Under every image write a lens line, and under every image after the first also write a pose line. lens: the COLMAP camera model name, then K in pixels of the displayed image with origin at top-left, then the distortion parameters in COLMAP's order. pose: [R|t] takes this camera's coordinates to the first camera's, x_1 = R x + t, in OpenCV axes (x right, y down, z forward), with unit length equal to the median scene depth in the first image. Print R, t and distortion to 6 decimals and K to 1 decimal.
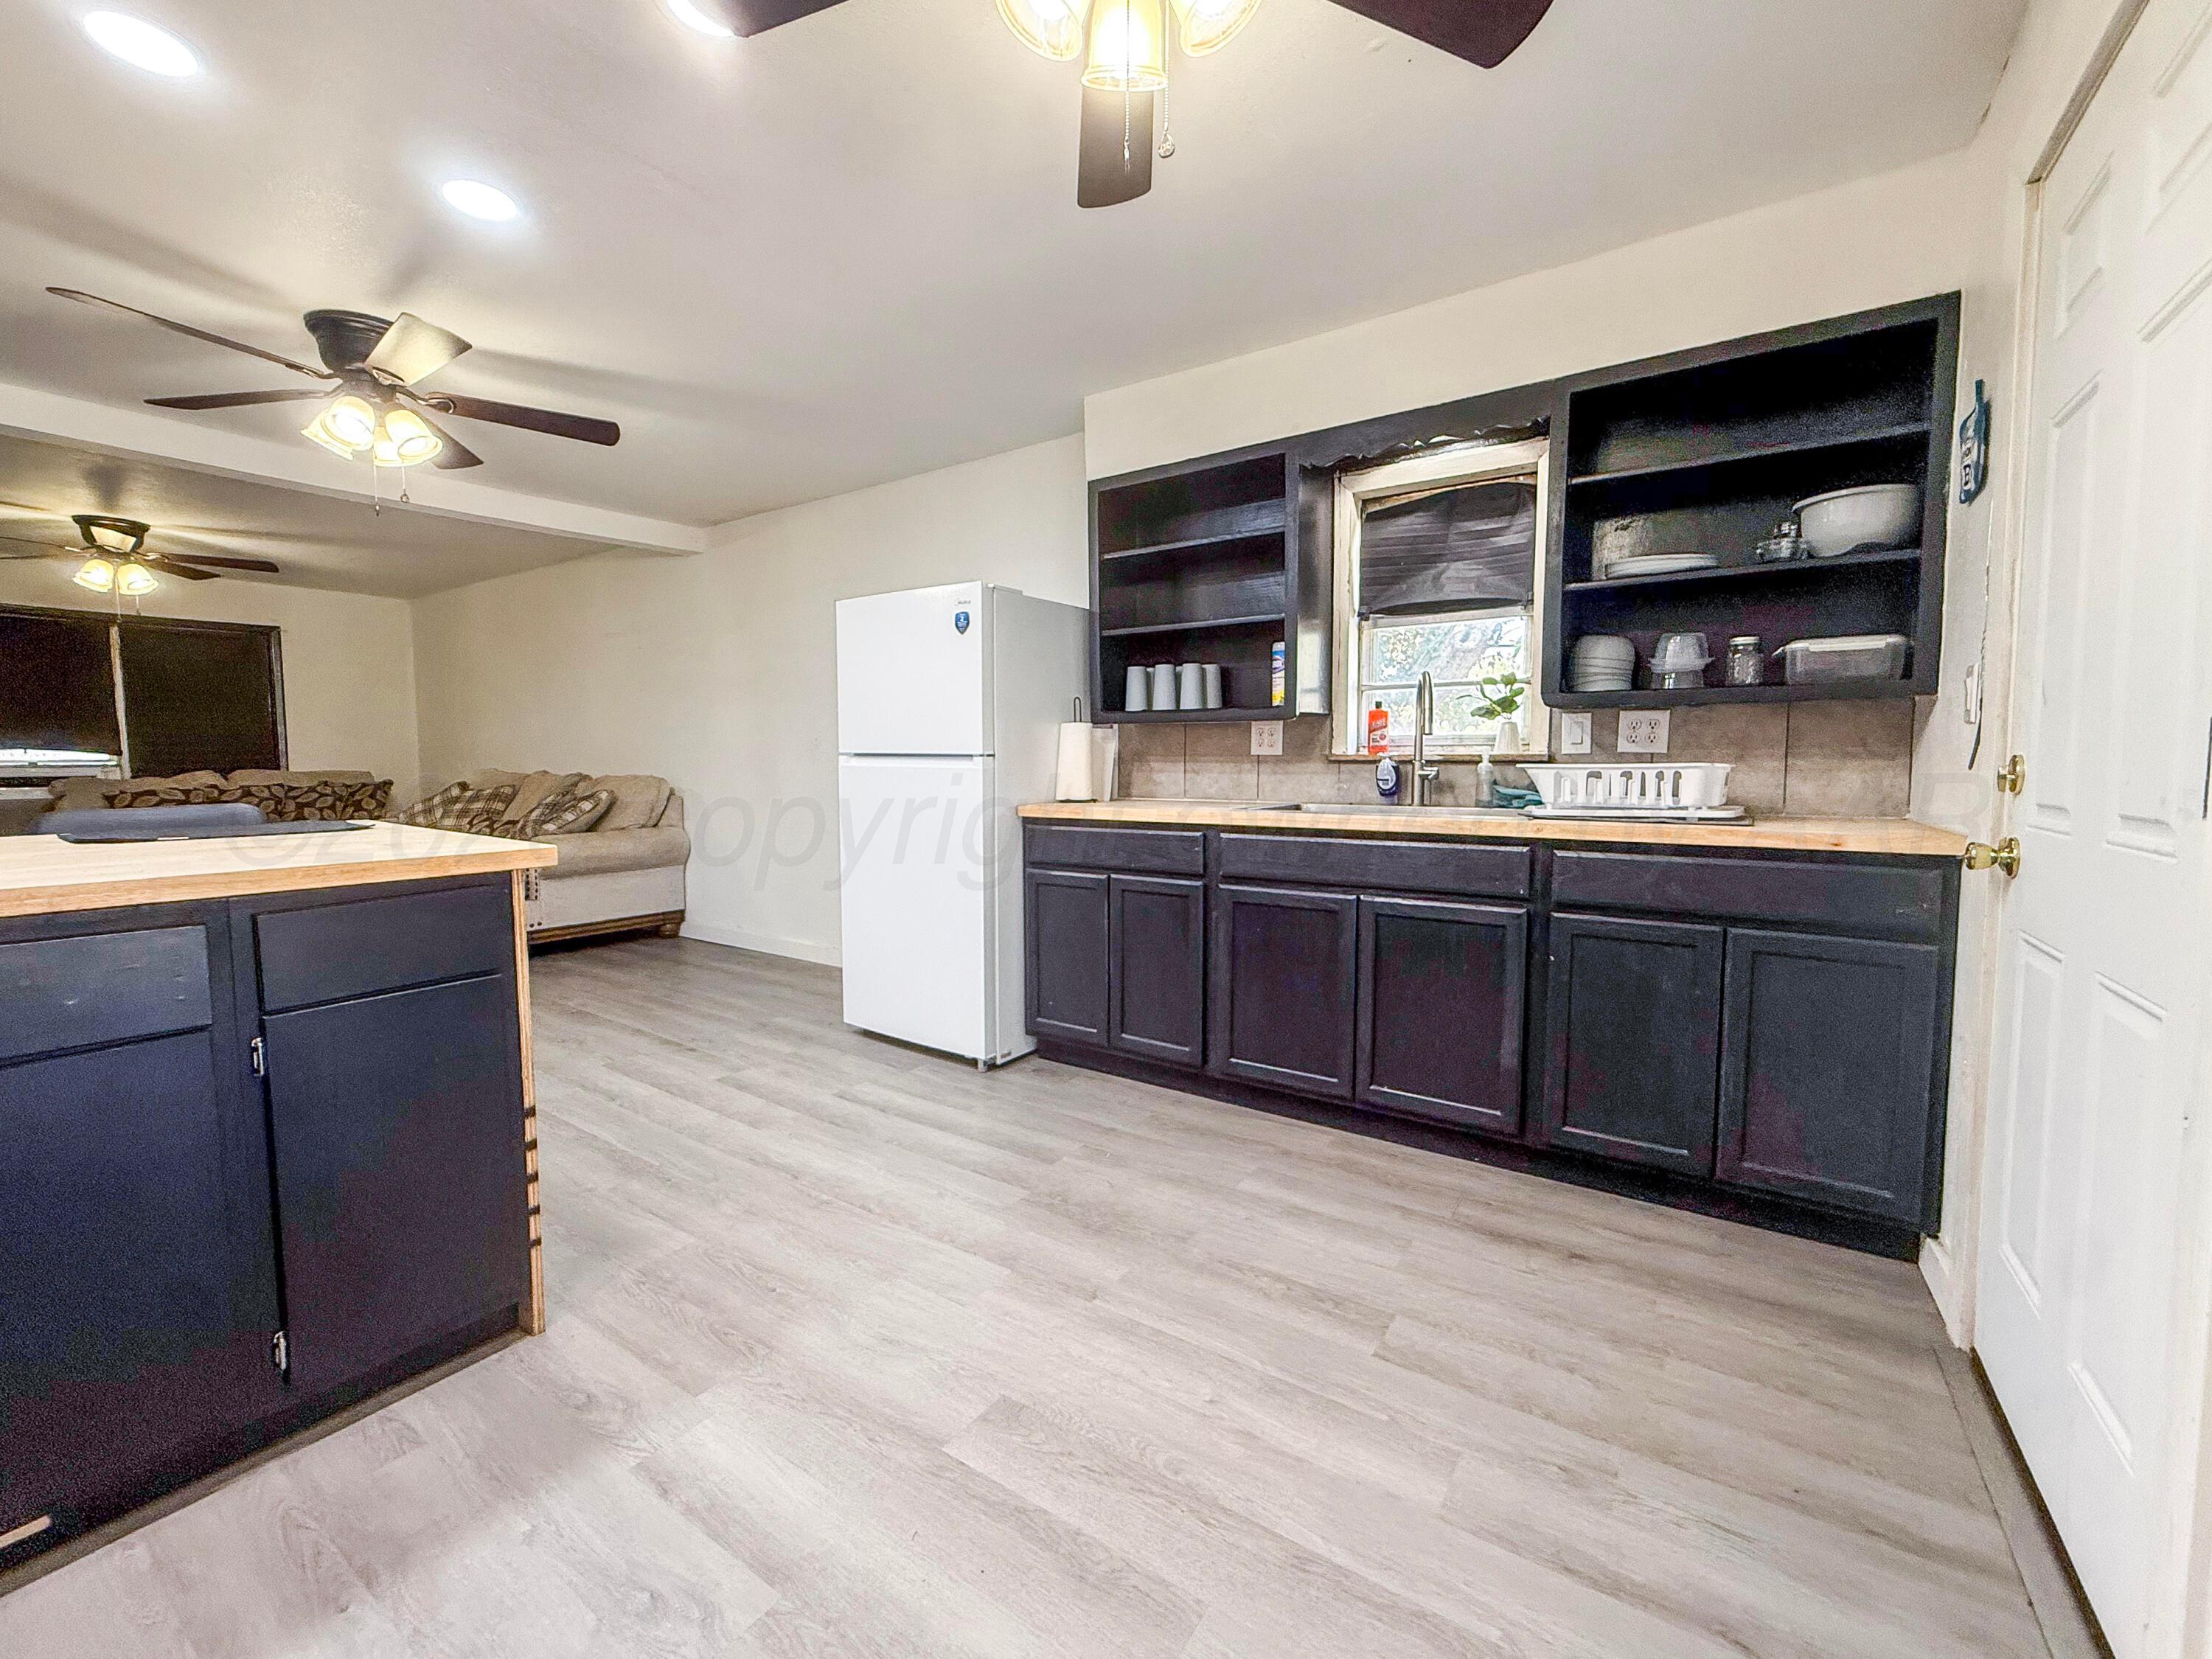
lens RADIAL K [[894.0, 0, 1111.8], [0, 894.0, 818.8], [0, 0, 1]] dist [-0.001687, 0.000544]
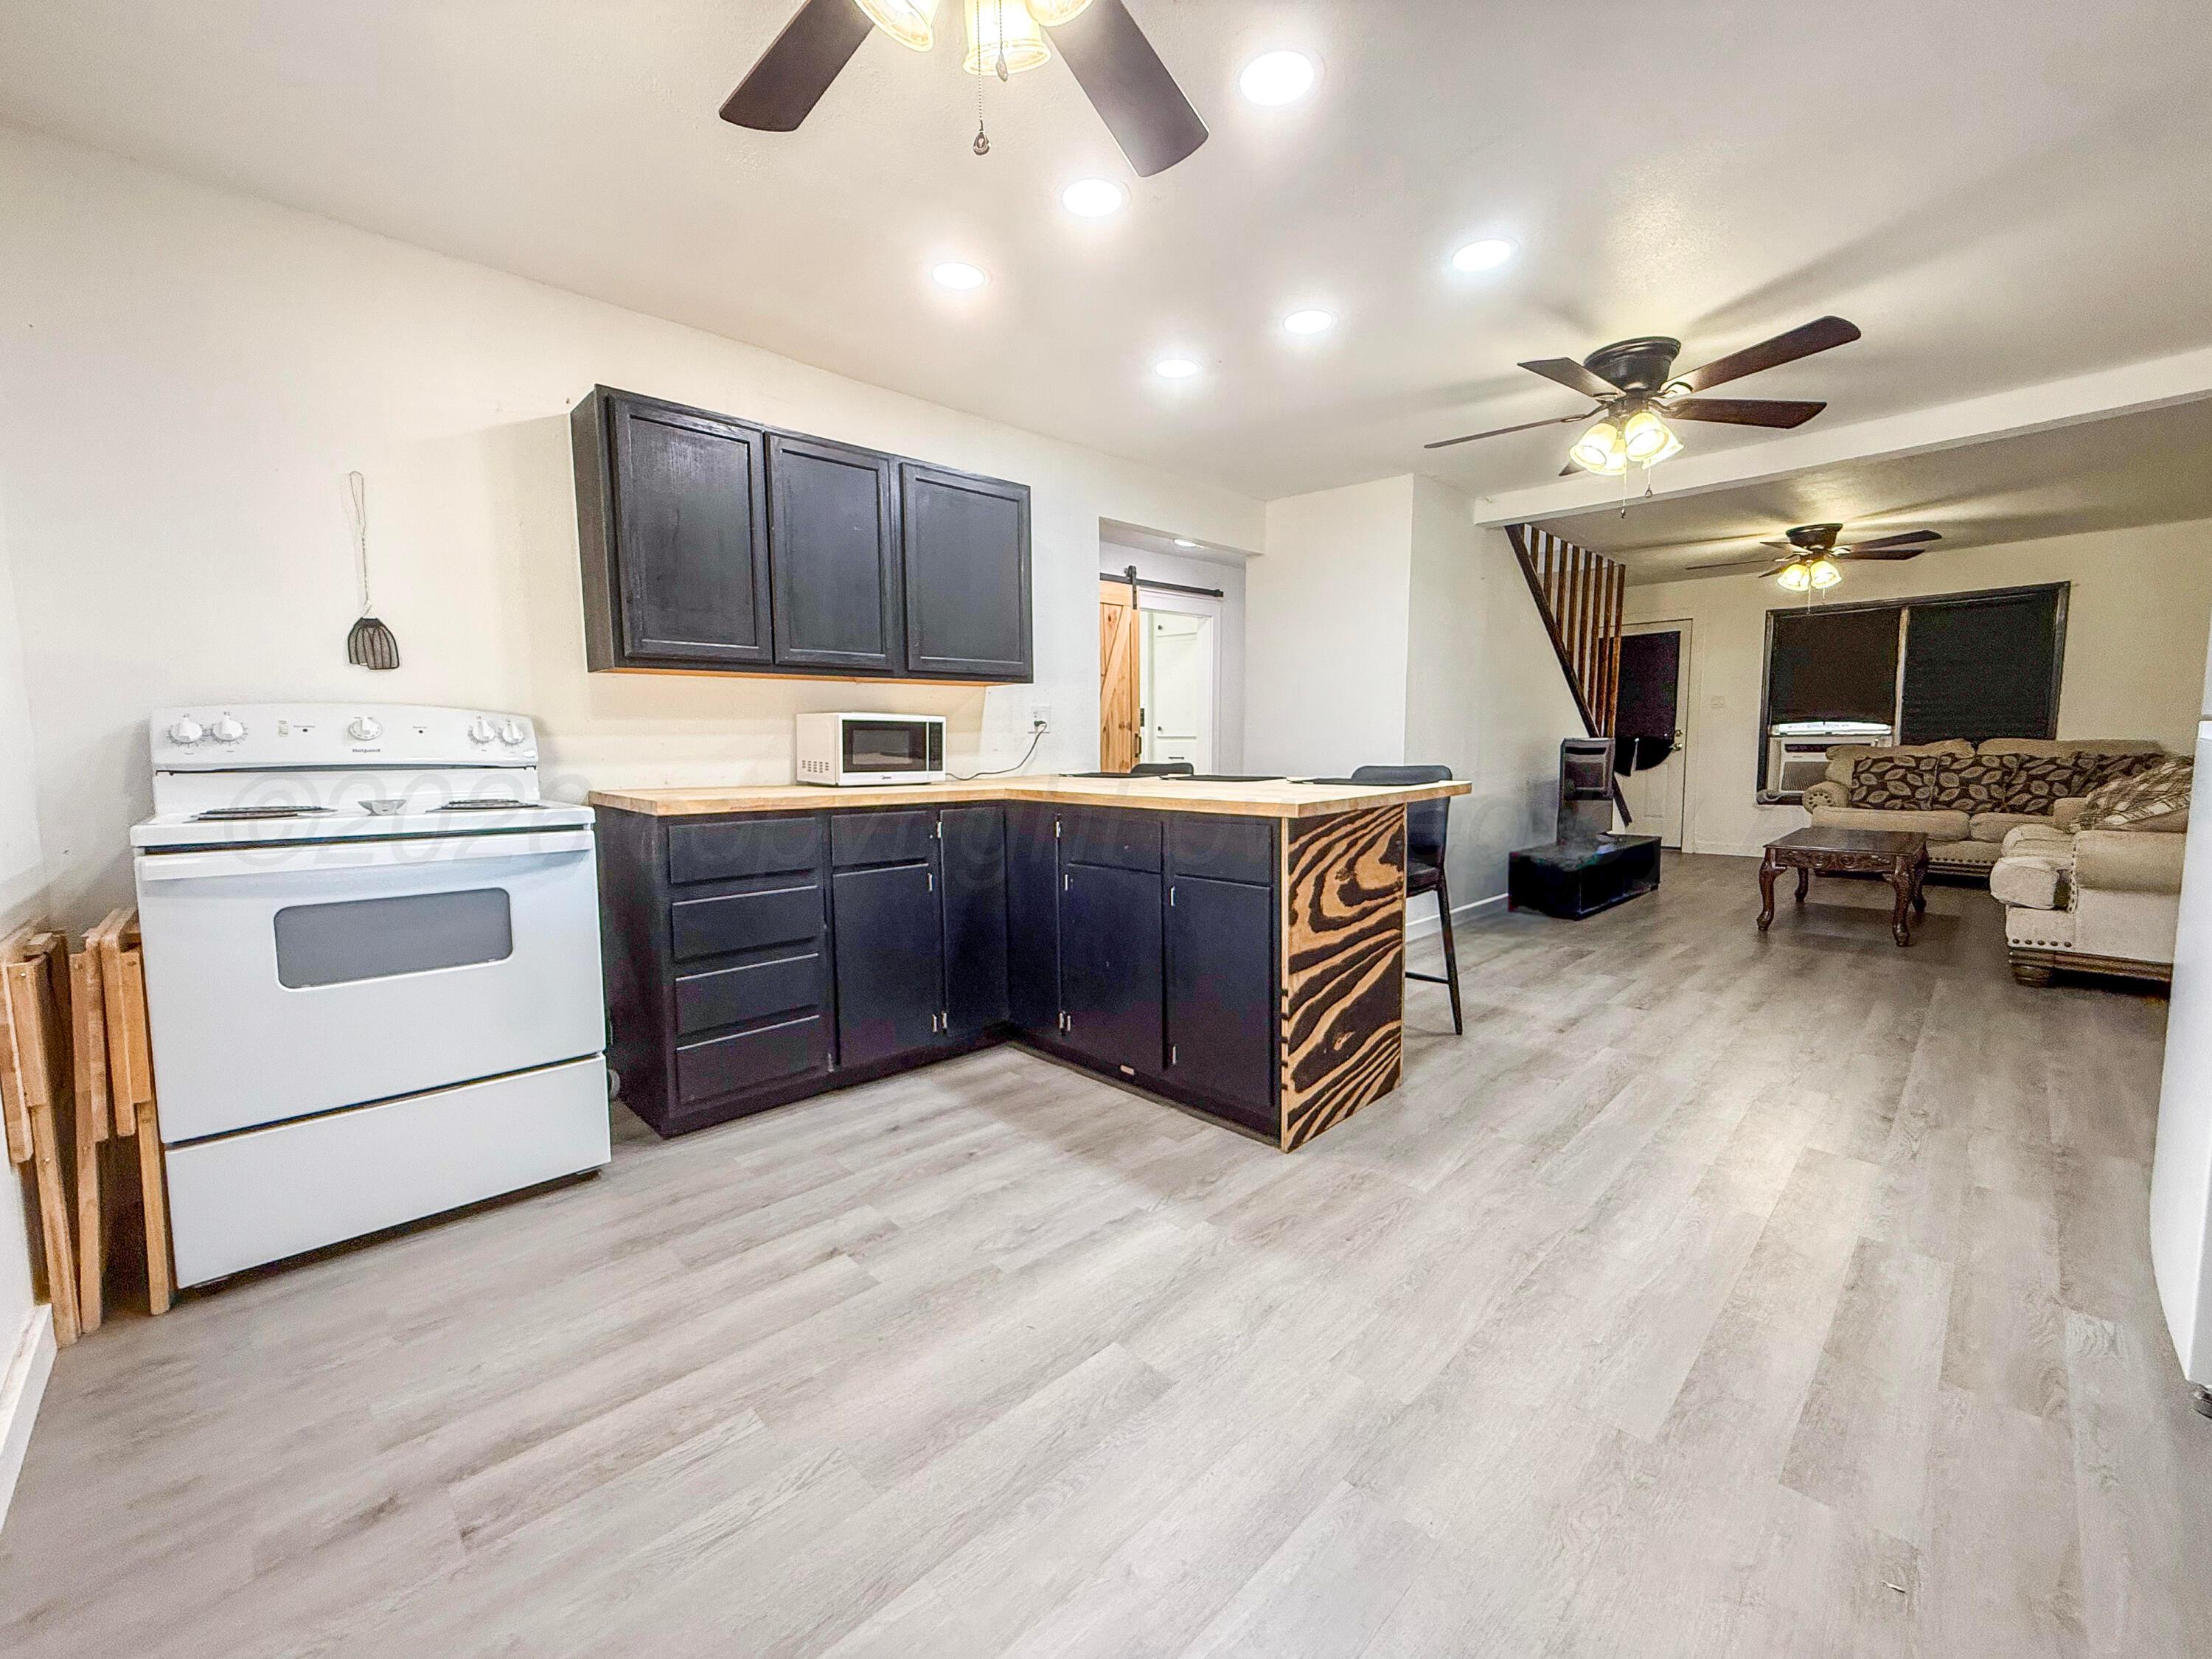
lens RADIAL K [[894.0, 0, 1108.7], [0, 894.0, 818.4], [0, 0, 1]] dist [-0.001687, 0.000544]
pose [[-0.193635, 0.092523, -0.976701, 0.463739], [-0.055851, 0.992889, 0.105129, -0.043769], [0.979483, 0.074906, -0.187091, 0.616855]]
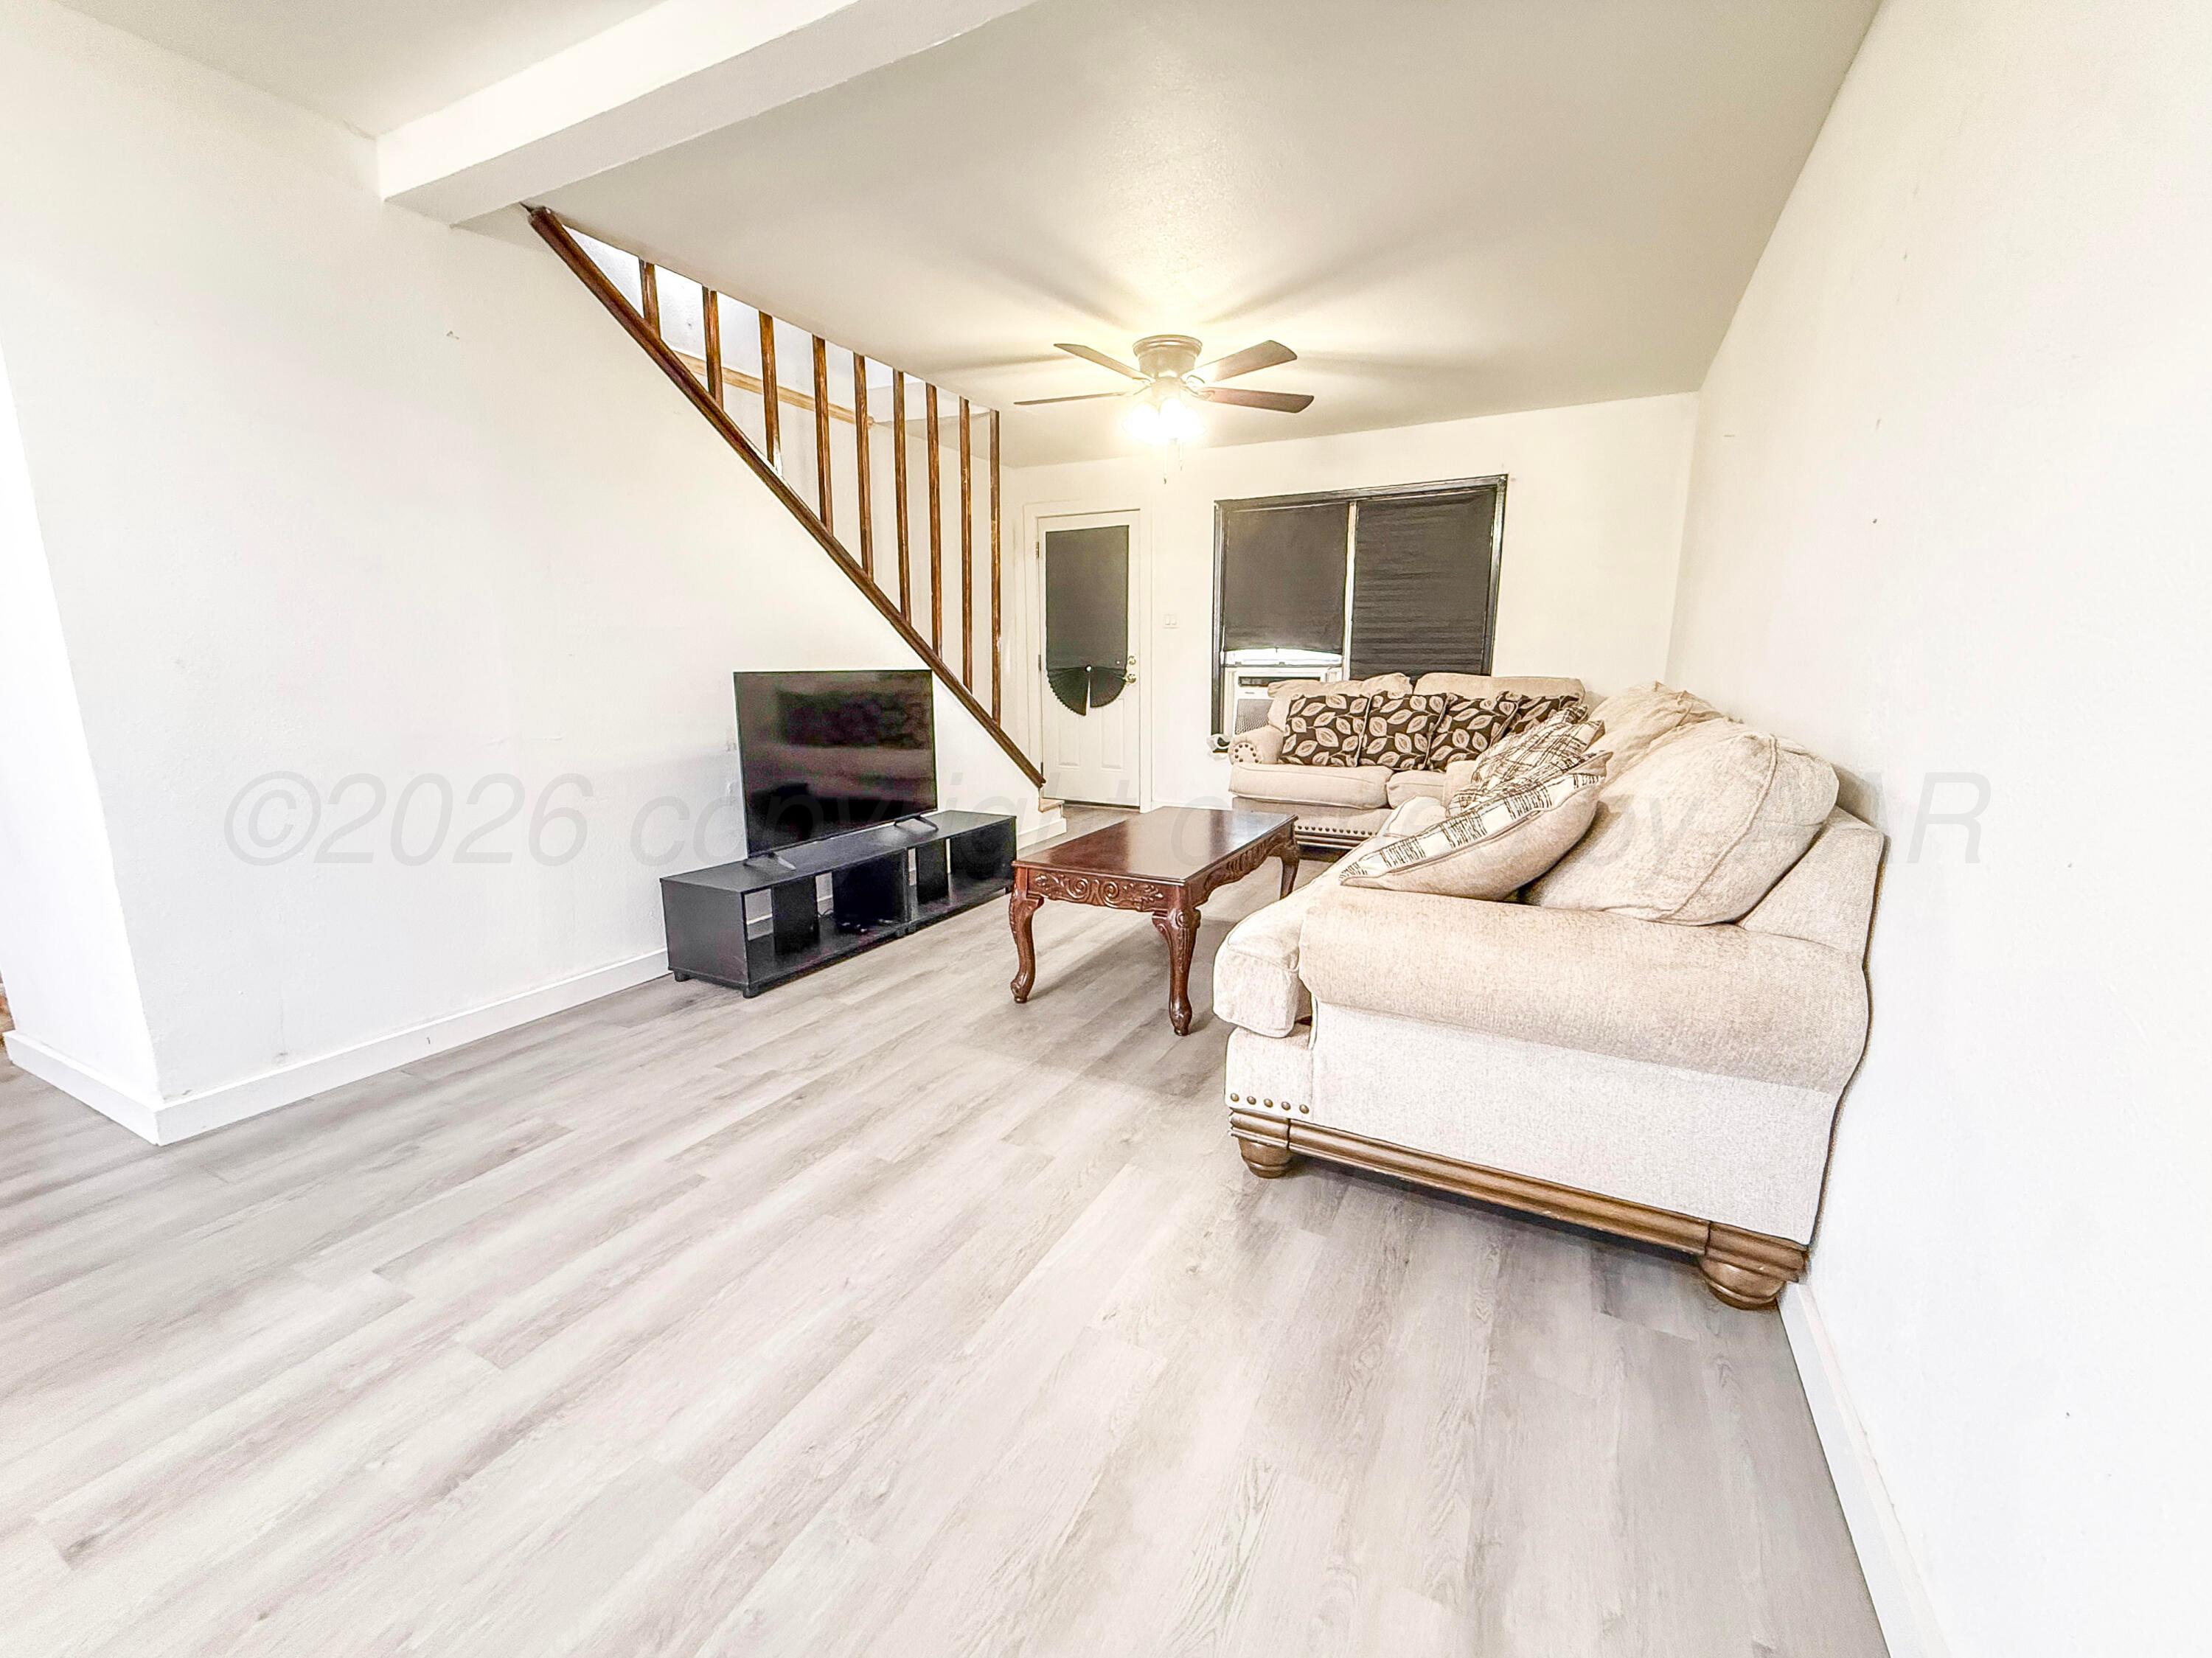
lens RADIAL K [[893.9, 0, 1113.9], [0, 893.9, 822.4], [0, 0, 1]] dist [-0.001687, 0.000544]
pose [[0.131912, 0.186289, -0.973599, -0.572917], [-0.071447, 0.981414, 0.178104, -0.120140], [0.988683, 0.046066, 0.142770, 1.600365]]
